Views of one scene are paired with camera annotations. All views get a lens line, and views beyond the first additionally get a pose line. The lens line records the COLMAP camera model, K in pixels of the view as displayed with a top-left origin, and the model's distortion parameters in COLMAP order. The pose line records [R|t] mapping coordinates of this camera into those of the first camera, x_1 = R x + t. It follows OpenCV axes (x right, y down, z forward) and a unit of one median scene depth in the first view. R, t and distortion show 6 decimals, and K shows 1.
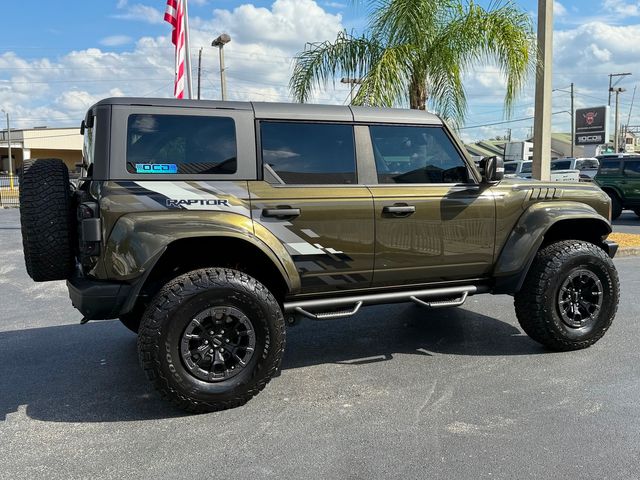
lens RADIAL K [[611.2, 0, 320.6], [0, 611.2, 251.1], [0, 0, 1]] dist [0.143699, -0.289716]
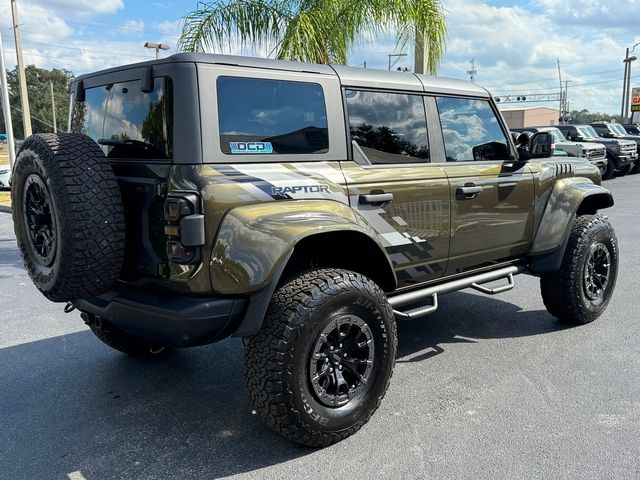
lens RADIAL K [[611.2, 0, 320.6], [0, 611.2, 251.1], [0, 0, 1]] dist [0.143699, -0.289716]
pose [[0.943698, -0.058439, 0.325606, -0.411455], [0.044472, 0.997749, 0.050182, -0.035147], [-0.327805, -0.032876, 0.944173, 0.213400]]
